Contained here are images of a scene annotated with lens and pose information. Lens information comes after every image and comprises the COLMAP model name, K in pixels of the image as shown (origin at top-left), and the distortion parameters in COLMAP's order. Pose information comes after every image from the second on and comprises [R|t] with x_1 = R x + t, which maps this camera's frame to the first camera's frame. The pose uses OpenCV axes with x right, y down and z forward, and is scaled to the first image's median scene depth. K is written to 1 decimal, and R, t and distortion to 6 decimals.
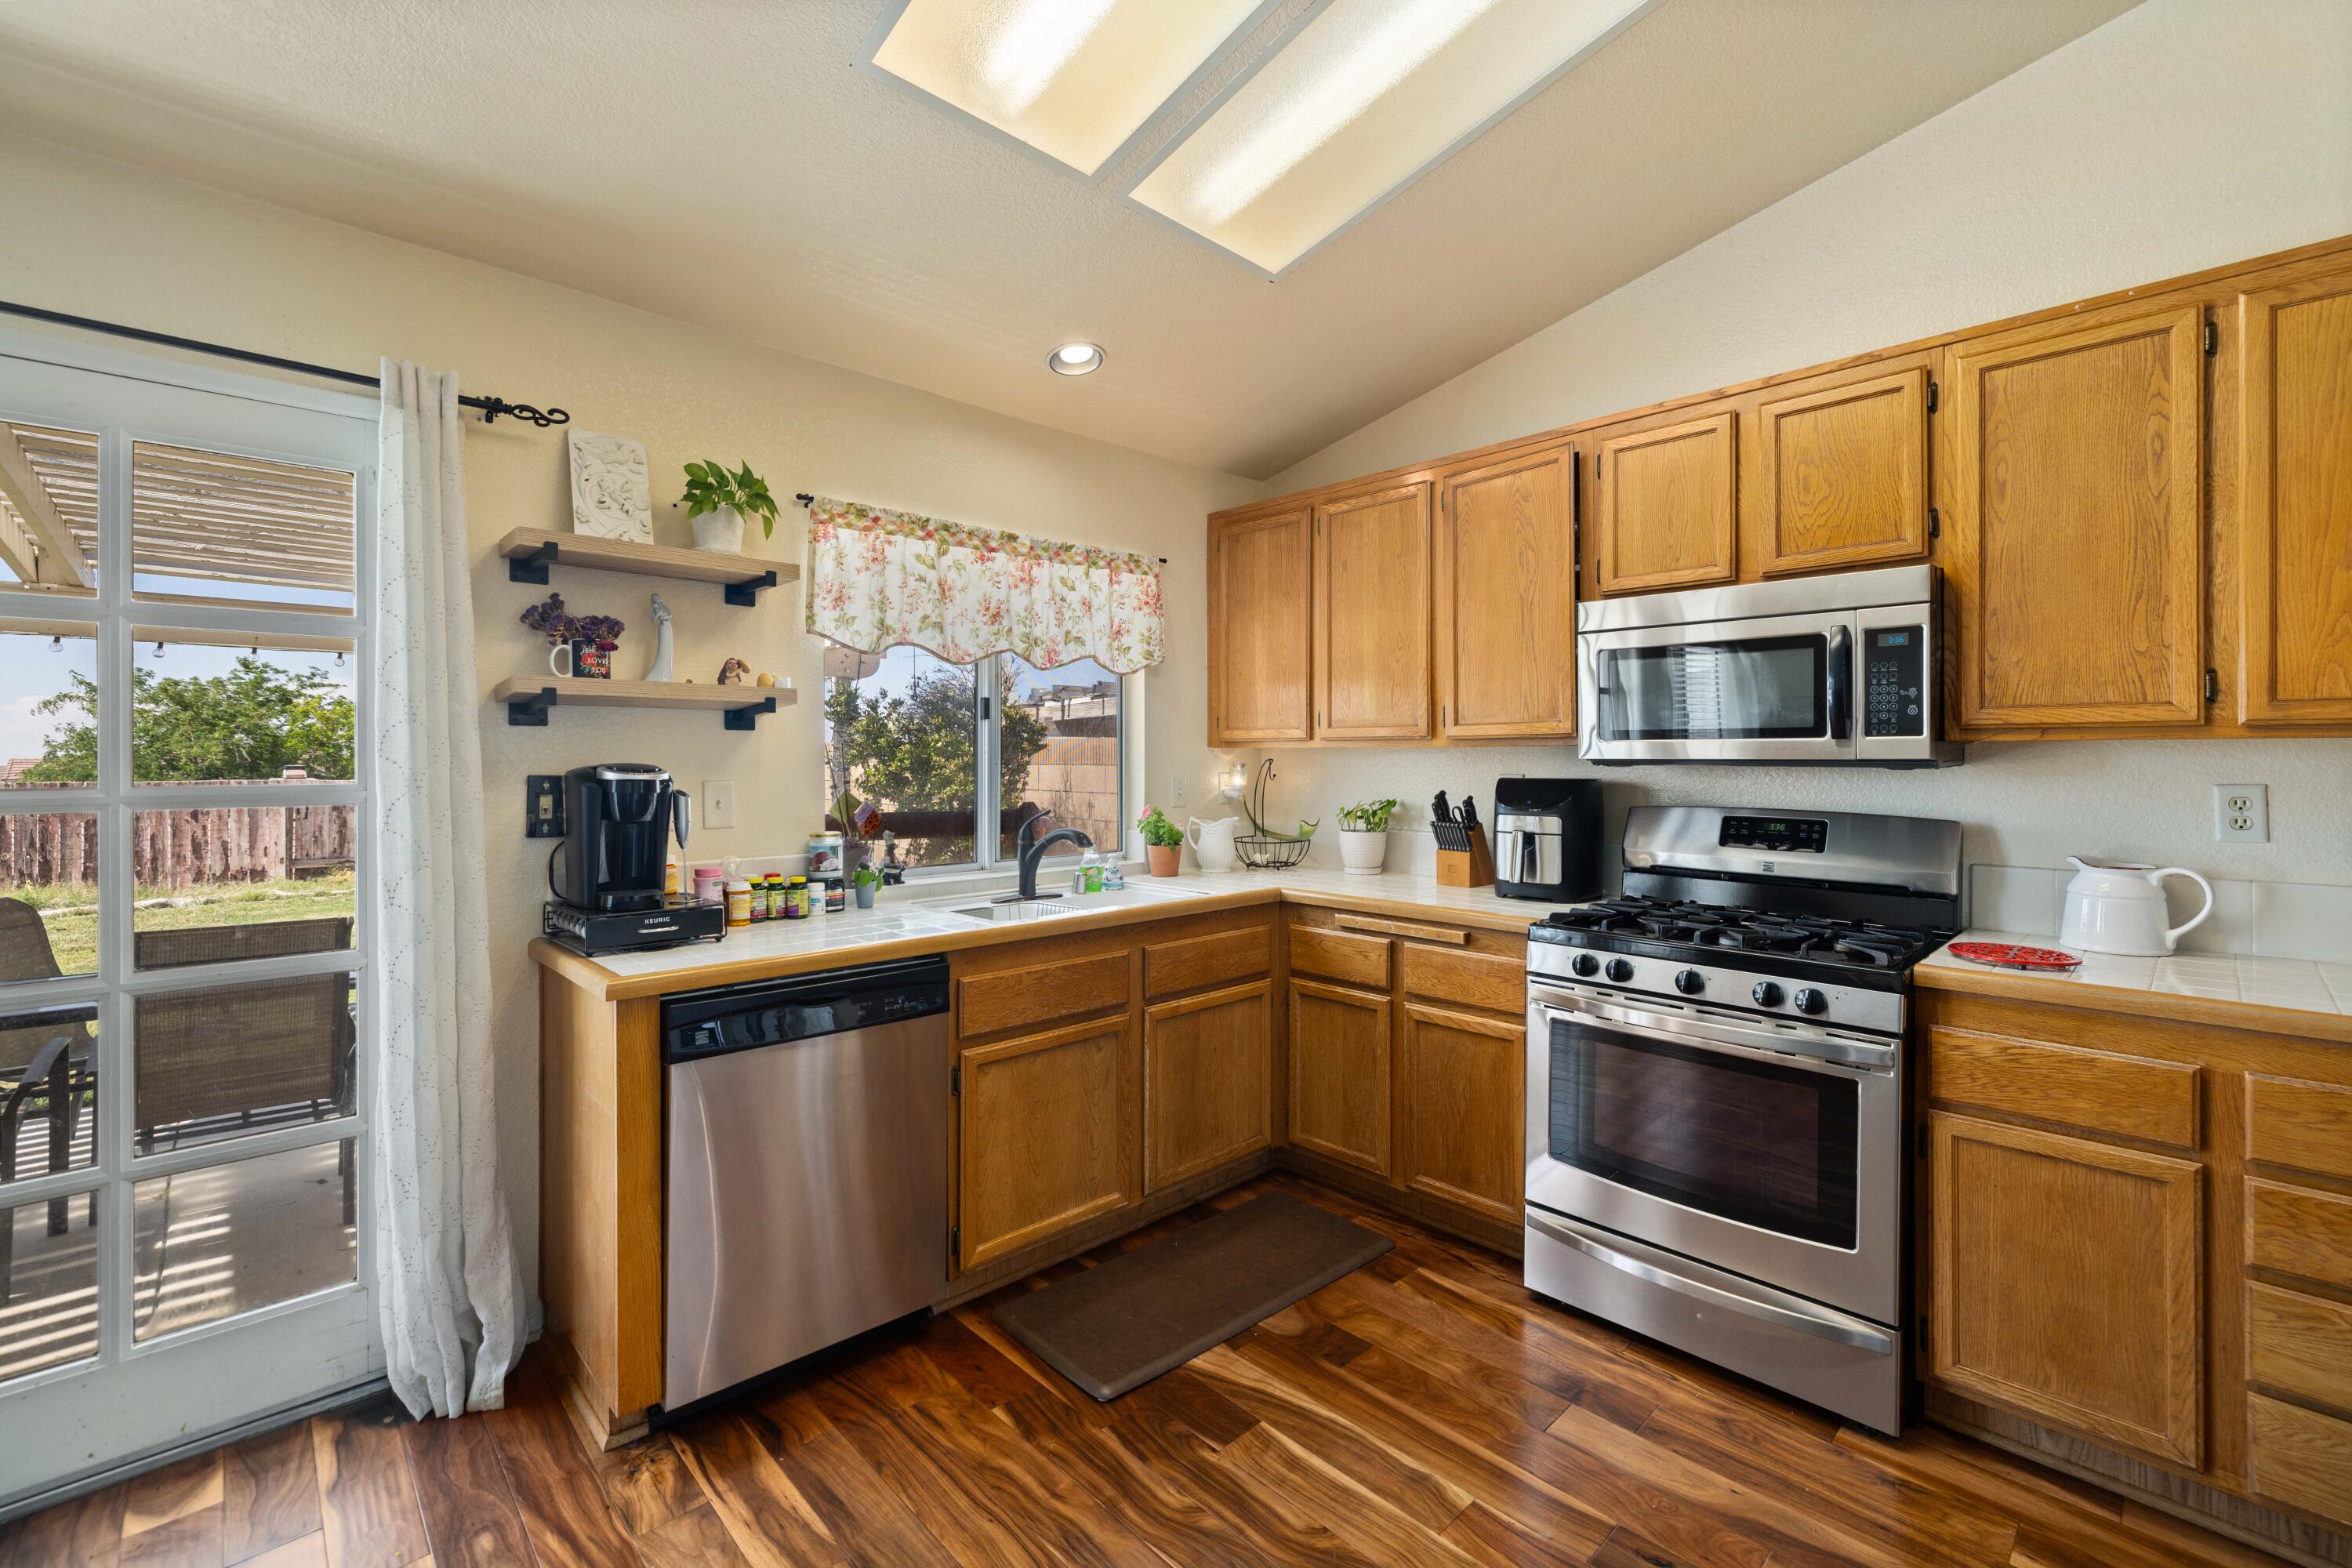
lens RADIAL K [[990.3, 0, 1176.1], [0, 990.3, 757.6], [0, 0, 1]] dist [-0.005217, 0.001767]
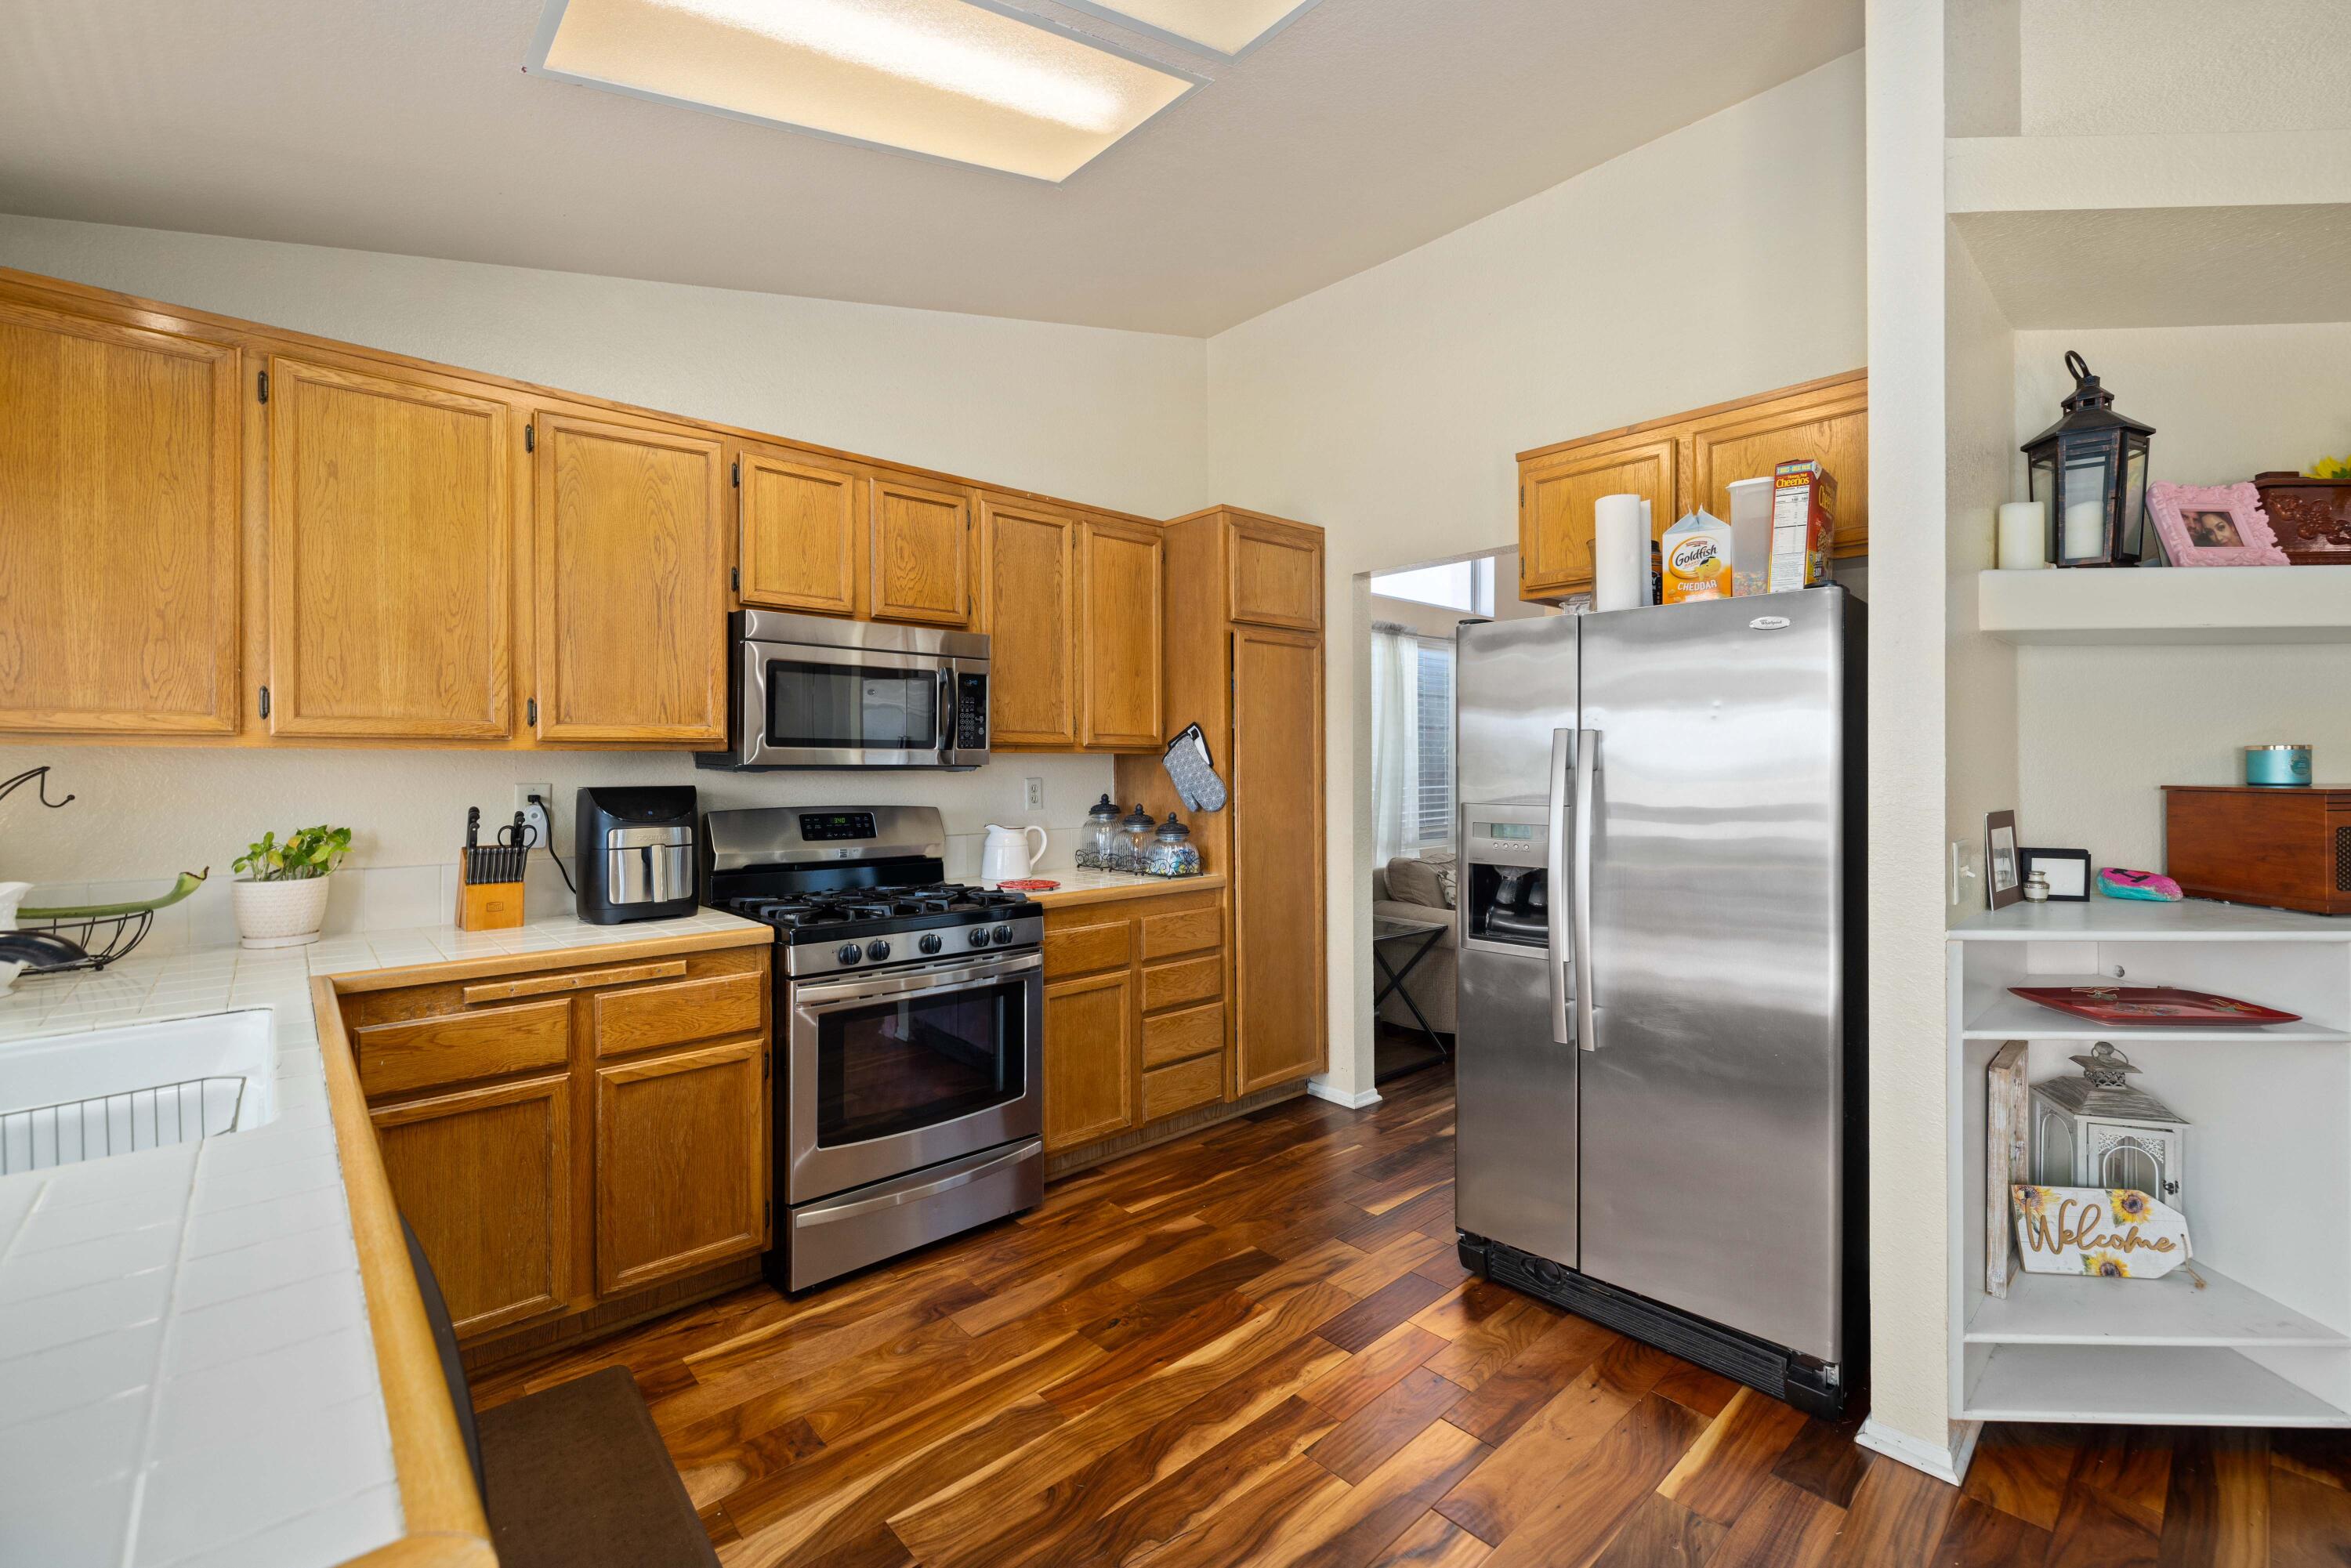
lens RADIAL K [[989.9, 0, 1174.8], [0, 989.9, 767.9], [0, 0, 1]] dist [-0.005217, 0.001767]
pose [[0.022789, -0.004843, 0.999729, -0.588101], [0.001039, 0.999988, 0.004821, -0.000131], [-0.999740, 0.000929, 0.022794, 0.546055]]
